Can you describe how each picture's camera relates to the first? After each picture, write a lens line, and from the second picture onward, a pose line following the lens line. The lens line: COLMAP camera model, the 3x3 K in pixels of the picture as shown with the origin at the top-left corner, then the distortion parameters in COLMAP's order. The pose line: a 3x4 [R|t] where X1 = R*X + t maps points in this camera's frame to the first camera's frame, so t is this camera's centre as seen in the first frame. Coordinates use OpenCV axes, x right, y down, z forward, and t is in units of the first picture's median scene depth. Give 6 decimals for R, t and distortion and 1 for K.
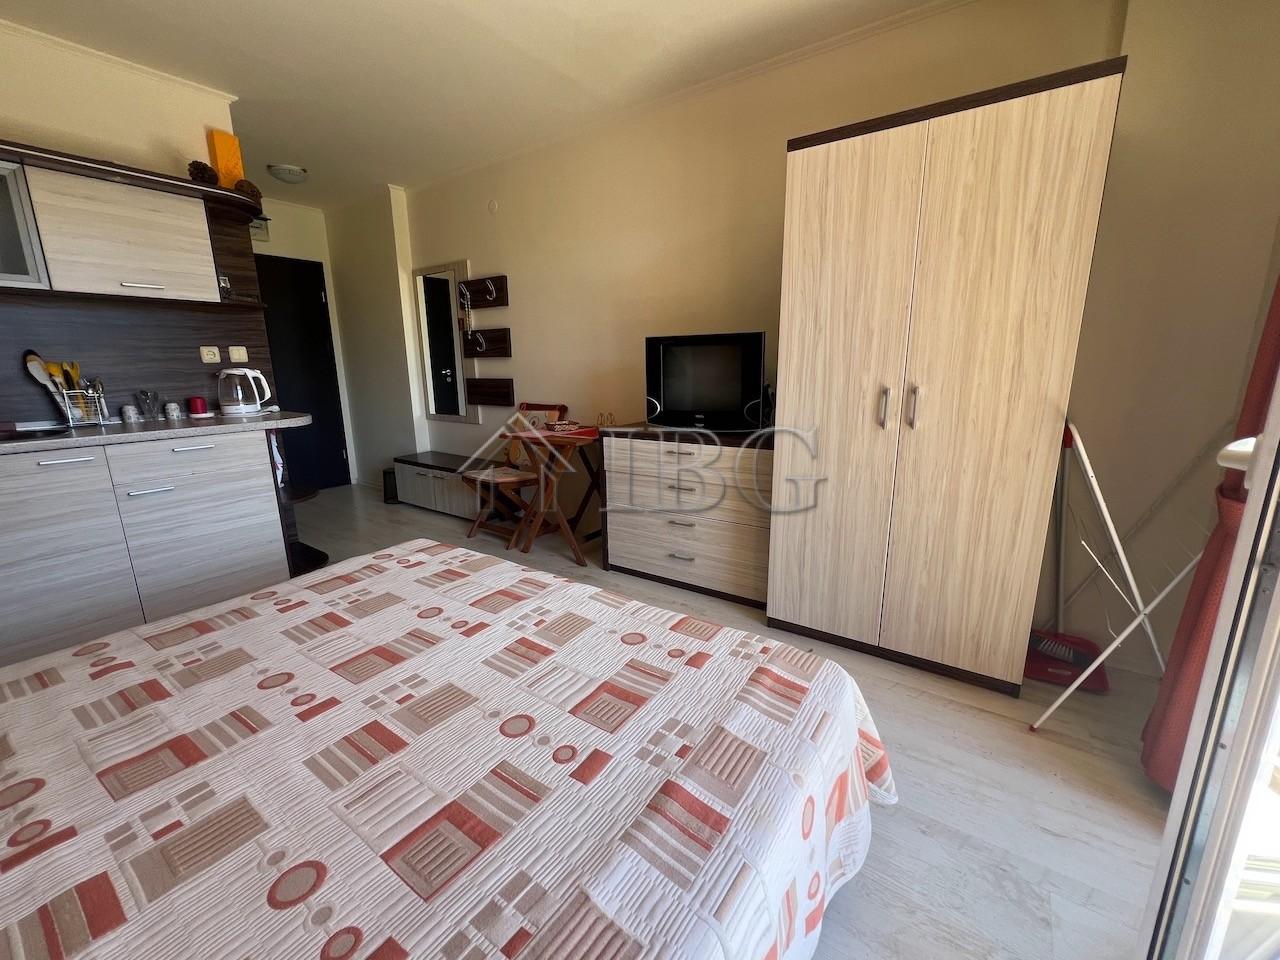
lens RADIAL K [[525.2, 0, 635.9], [0, 525.2, 479.7], [0, 0, 1]] dist [-0.003857, 0.001029]
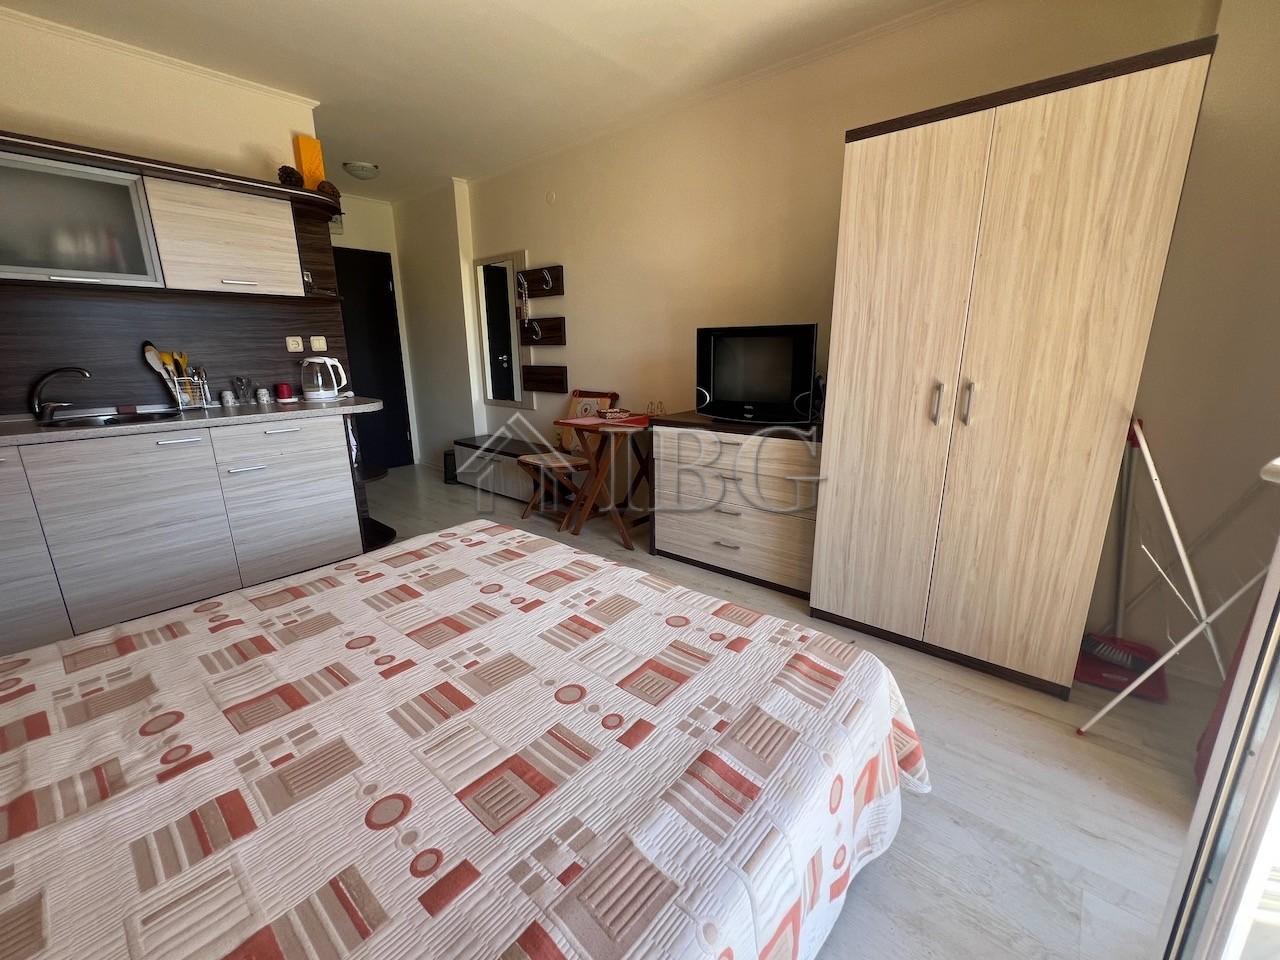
lens RADIAL K [[525.2, 0, 636.0], [0, 525.2, 479.0], [0, 0, 1]] dist [-0.003857, 0.001029]
pose [[0.995556, 0.025405, -0.090685, 0.000614], [-0.022745, 0.999284, 0.030243, -0.011819], [0.091389, -0.028046, 0.995420, -0.043536]]
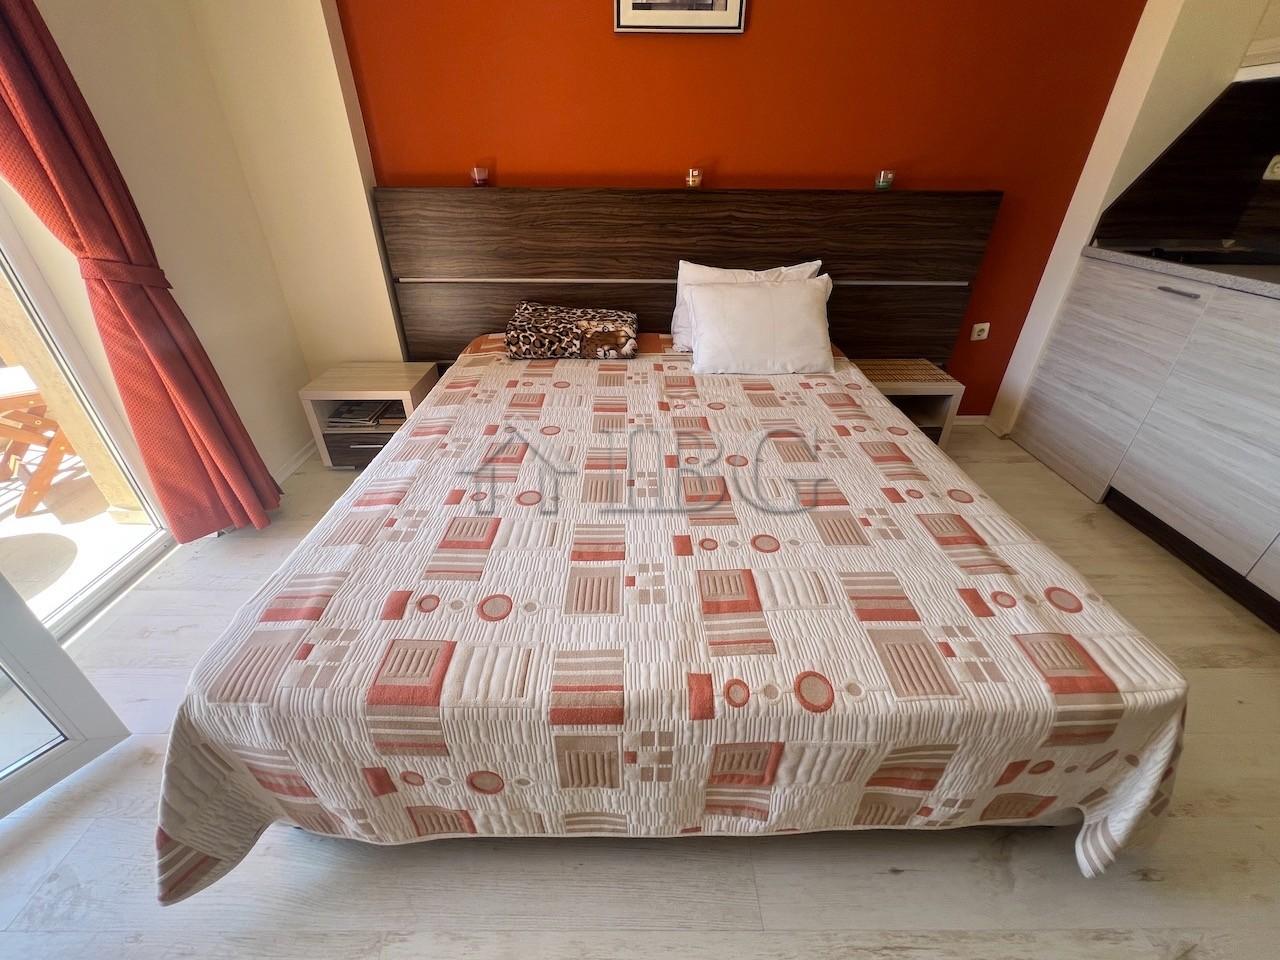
lens RADIAL K [[525.2, 0, 636.2], [0, 525.2, 480.7], [0, 0, 1]] dist [-0.003857, 0.001029]
pose [[-0.811309, 0.312898, -0.493834, 0.108577], [-0.121665, 0.735852, 0.666122, -0.266657], [0.571817, 0.600513, -0.558935, 1.047828]]
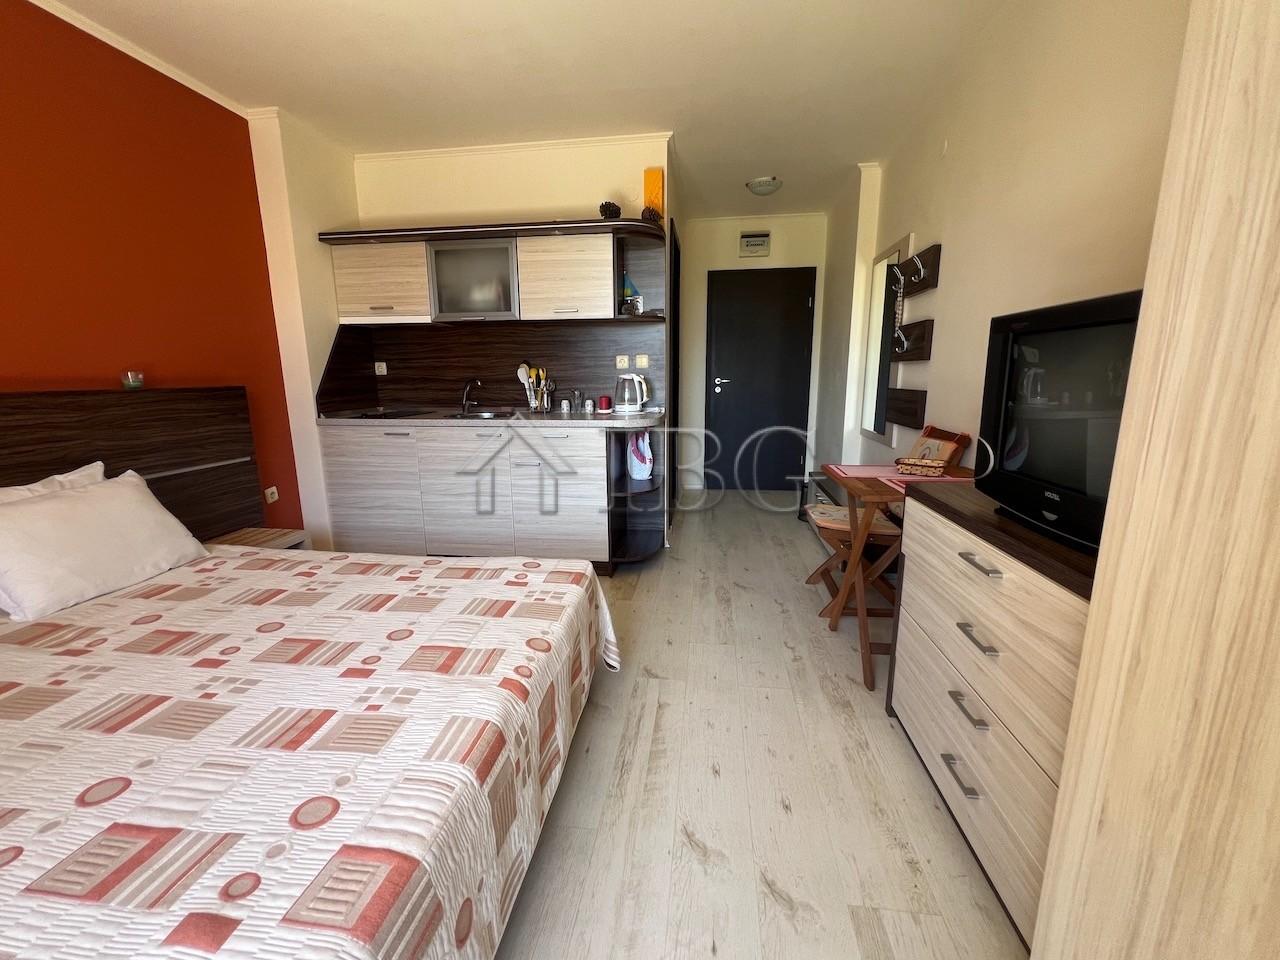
lens RADIAL K [[525.2, 0, 636.7], [0, 525.2, 479.4], [0, 0, 1]] dist [-0.003857, 0.001029]
pose [[0.465932, 0.183032, -0.865682, 0.470003], [-0.190398, 0.976191, 0.103920, -0.163001], [0.864092, 0.116405, 0.489688, 0.716630]]
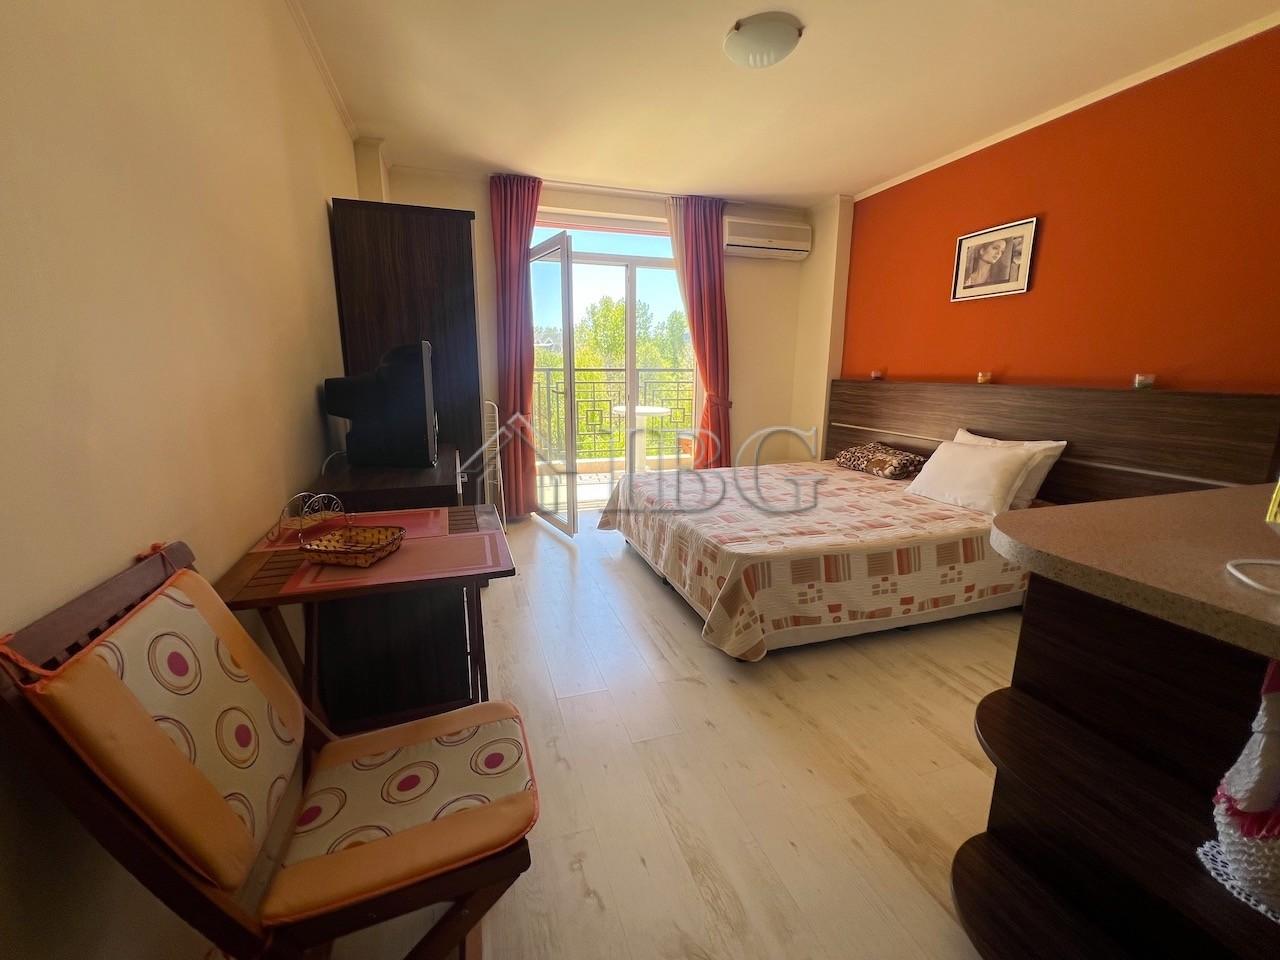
lens RADIAL K [[525.2, 0, 638.1], [0, 525.2, 479.5], [0, 0, 1]] dist [-0.003857, 0.001029]
pose [[-0.806801, -0.113626, 0.579794, -0.956205], [0.134174, 0.920456, 0.367094, -0.477082], [-0.575386, 0.373965, -0.727380, 2.102665]]
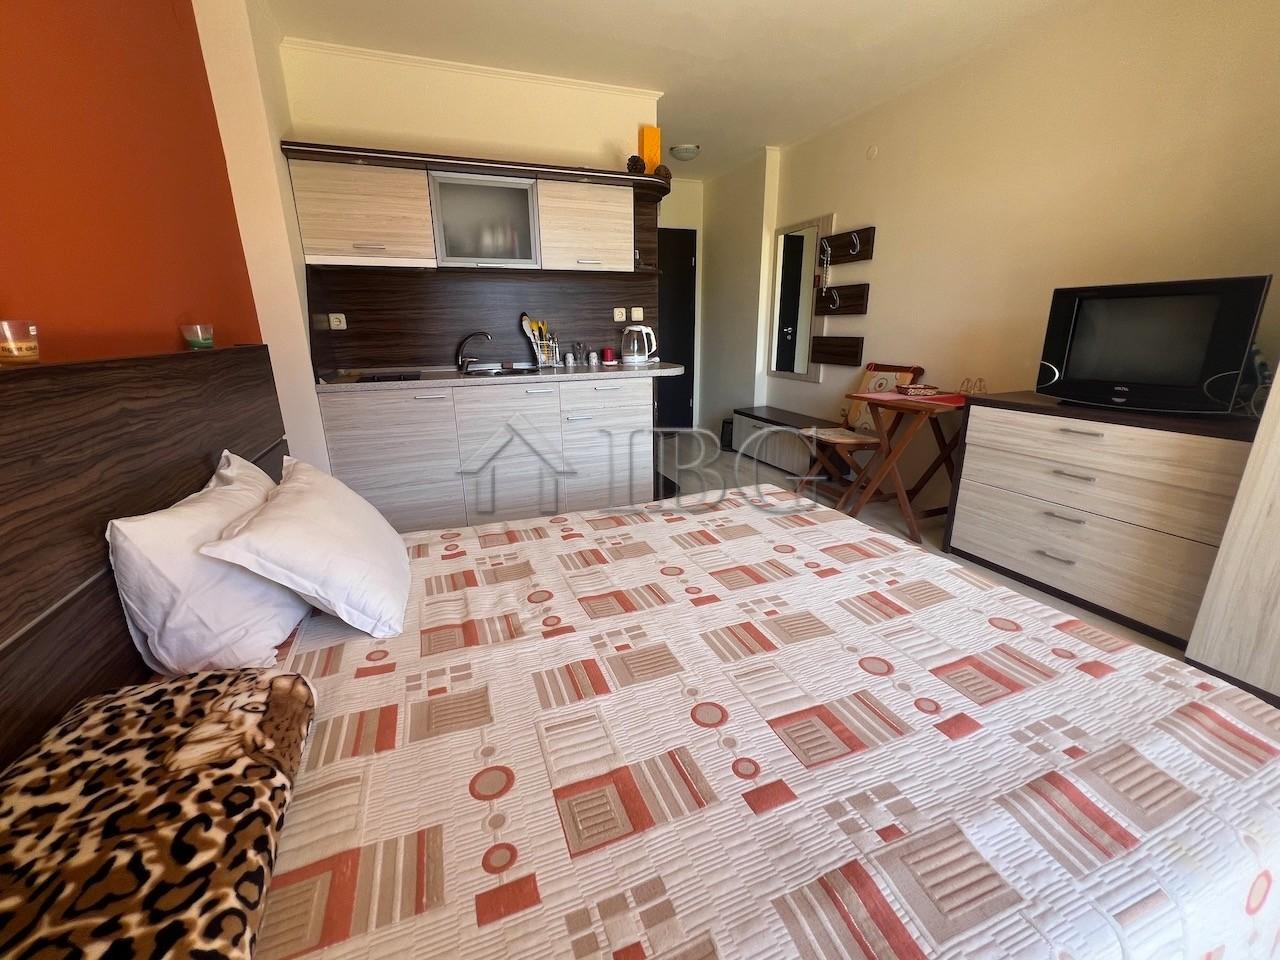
lens RADIAL K [[525.2, 0, 637.1], [0, 525.2, 479.9], [0, 0, 1]] dist [-0.003857, 0.001029]
pose [[0.834857, 0.156560, -0.527734, -0.071592], [-0.116333, 0.987229, 0.108840, 0.019194], [0.538034, -0.029472, 0.842408, -0.086679]]
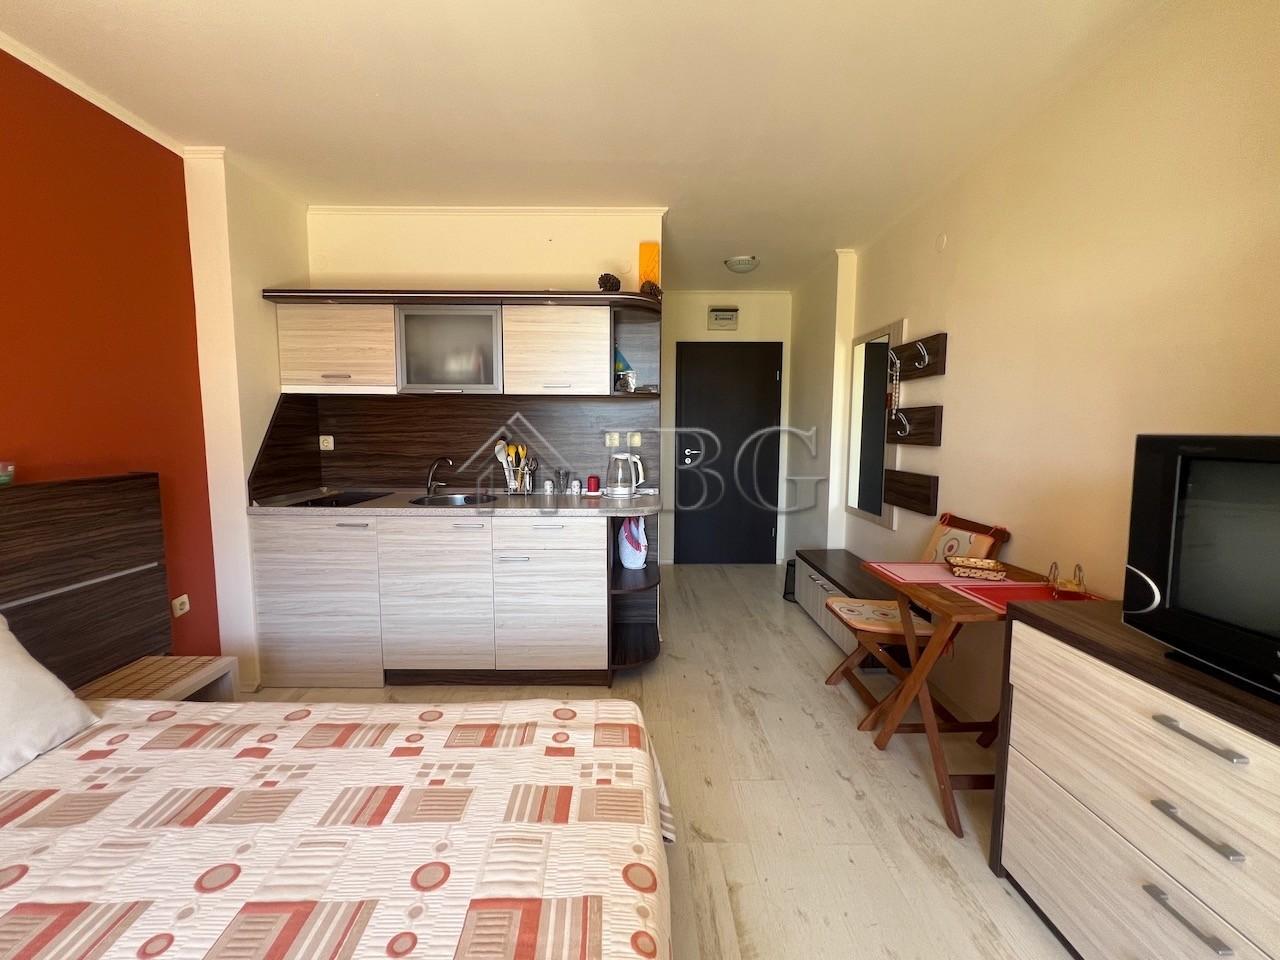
lens RADIAL K [[525.2, 0, 637.3], [0, 525.2, 479.6], [0, 0, 1]] dist [-0.003857, 0.001029]
pose [[0.587452, 0.092081, -0.804004, 0.190983], [-0.186893, 0.982085, -0.024078, -0.212680], [0.787383, 0.164407, 0.594137, 0.604084]]
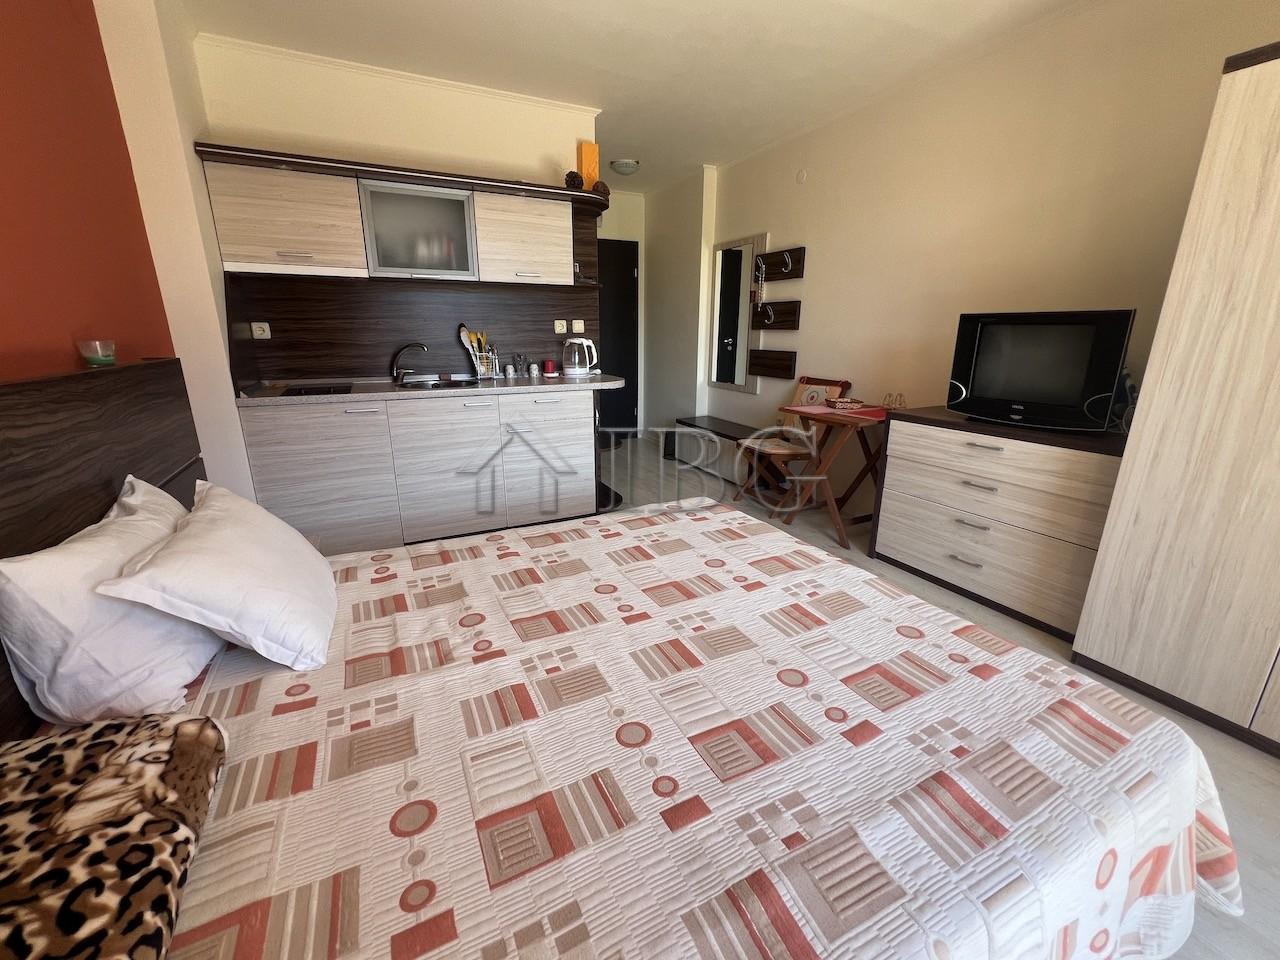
lens RADIAL K [[525.2, 0, 637.1], [0, 525.2, 479.8], [0, 0, 1]] dist [-0.003857, 0.001029]
pose [[0.882994, 0.142655, -0.447181, -0.042637], [-0.114412, 0.989375, 0.089706, -0.010943], [0.455227, -0.028047, 0.889933, -0.087484]]
